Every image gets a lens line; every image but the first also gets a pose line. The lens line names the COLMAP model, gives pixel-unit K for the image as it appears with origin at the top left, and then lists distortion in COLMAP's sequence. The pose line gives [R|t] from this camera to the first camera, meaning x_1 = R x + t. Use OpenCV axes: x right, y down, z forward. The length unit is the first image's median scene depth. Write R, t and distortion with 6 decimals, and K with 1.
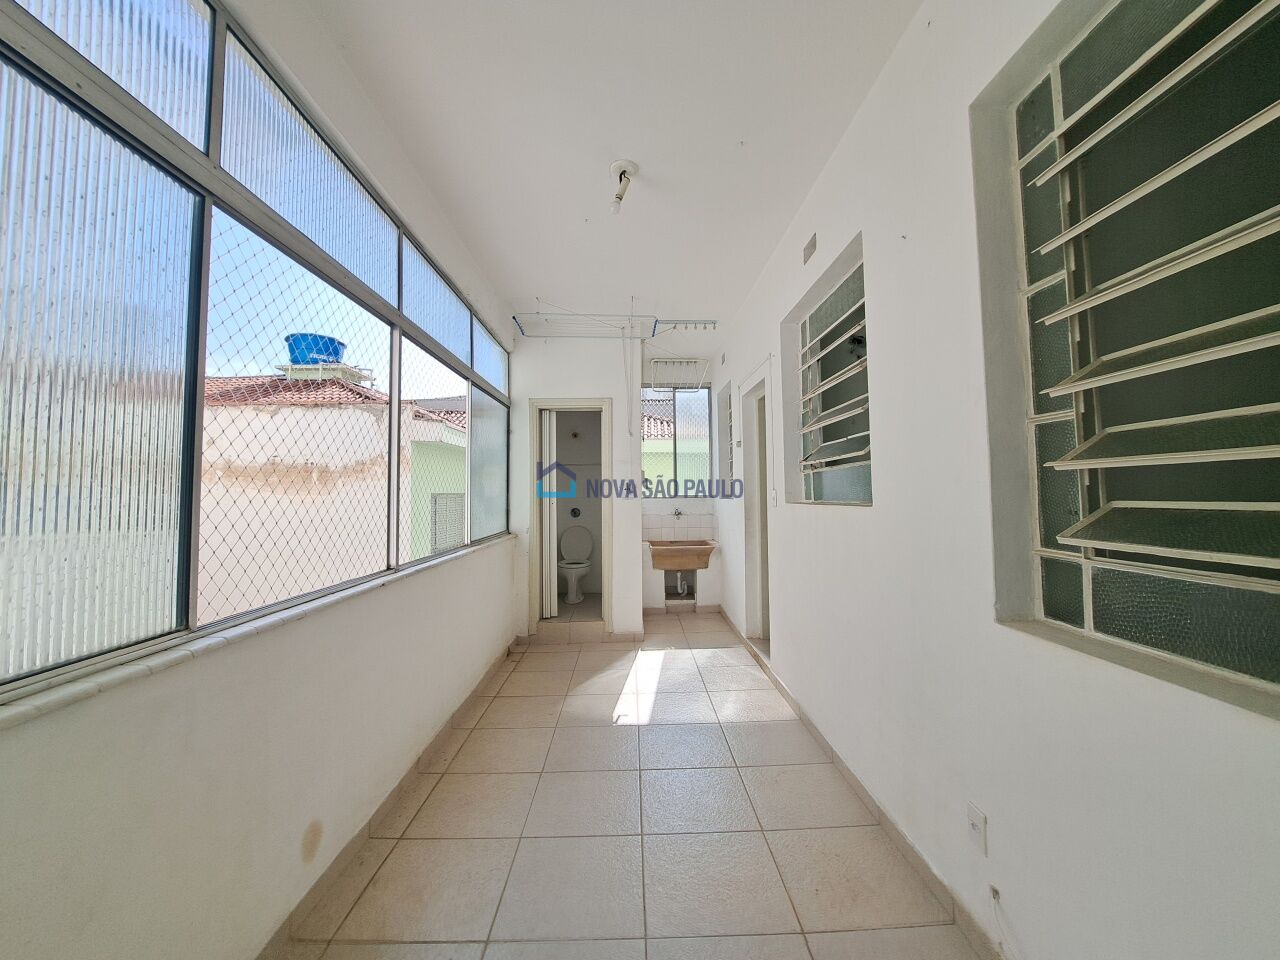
lens RADIAL K [[507.6, 0, 635.4], [0, 507.6, 472.0], [0, 0, 1]] dist [-0.016754, -0.000692]
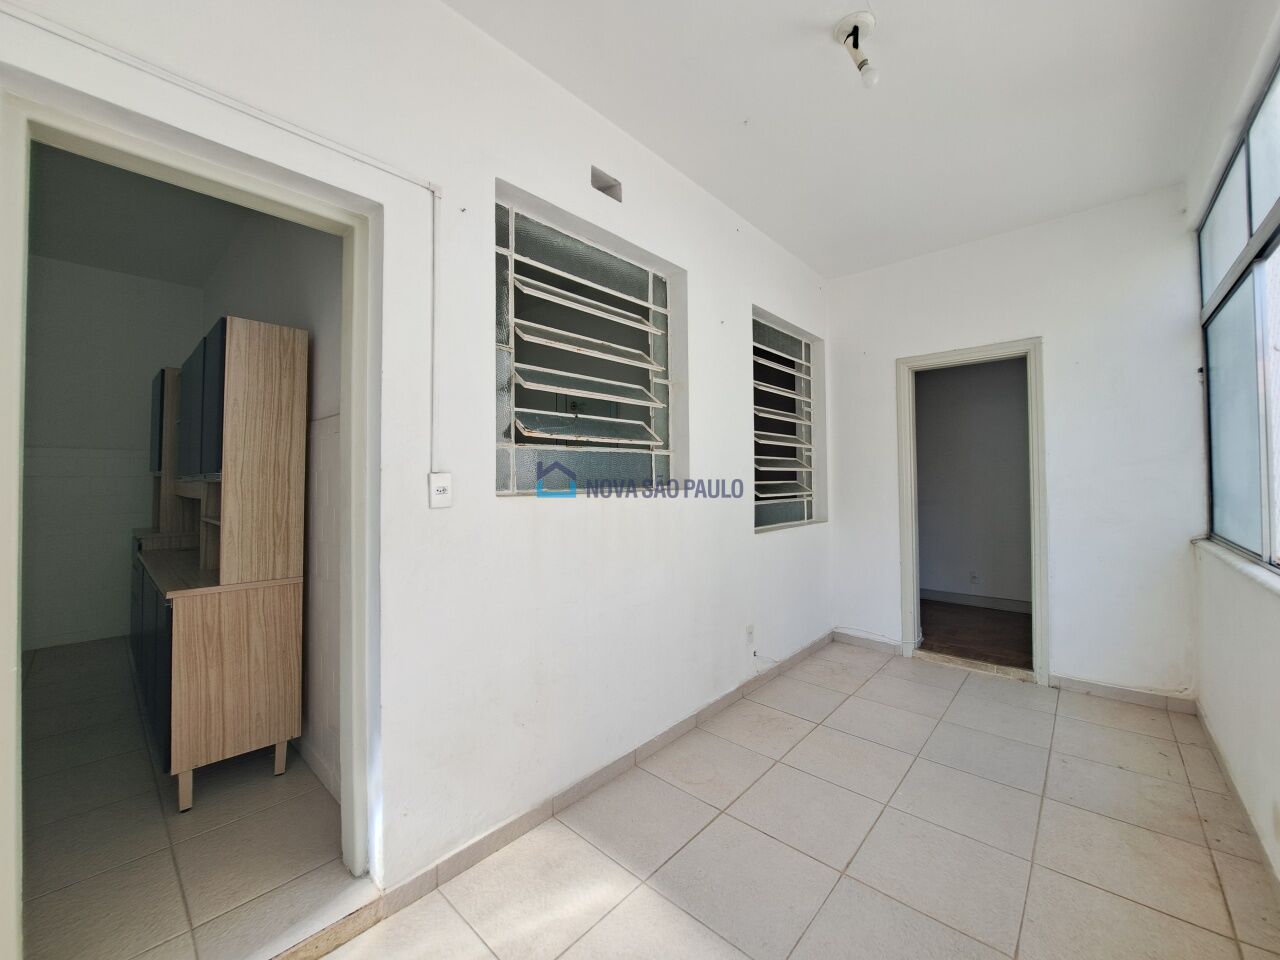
lens RADIAL K [[507.6, 0, 635.4], [0, 507.6, 472.0], [0, 0, 1]] dist [-0.016754, -0.000692]
pose [[-0.729499, 0.026118, 0.683483, -0.140265], [-0.016582, 0.998302, -0.055847, 0.043266], [-0.683780, -0.052073, -0.727827, 0.891910]]
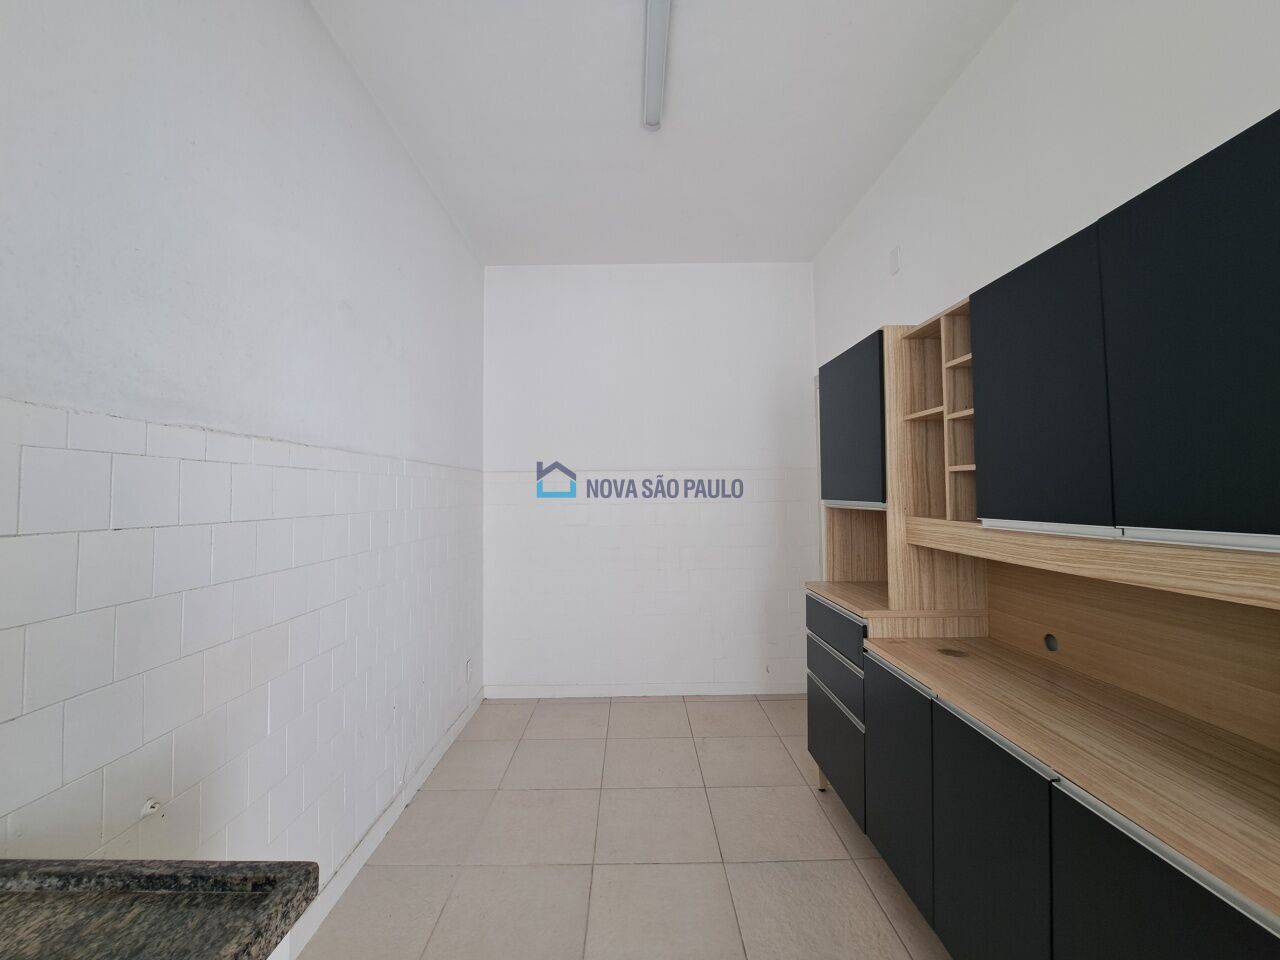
lens RADIAL K [[507.6, 0, 635.4], [0, 507.6, 472.0], [0, 0, 1]] dist [-0.016754, -0.000692]
pose [[0.006094, 0.058690, 0.998258, 0.351362], [-0.030786, 0.997814, -0.058476, 0.021117], [-0.999507, -0.030376, 0.007888, 1.027027]]
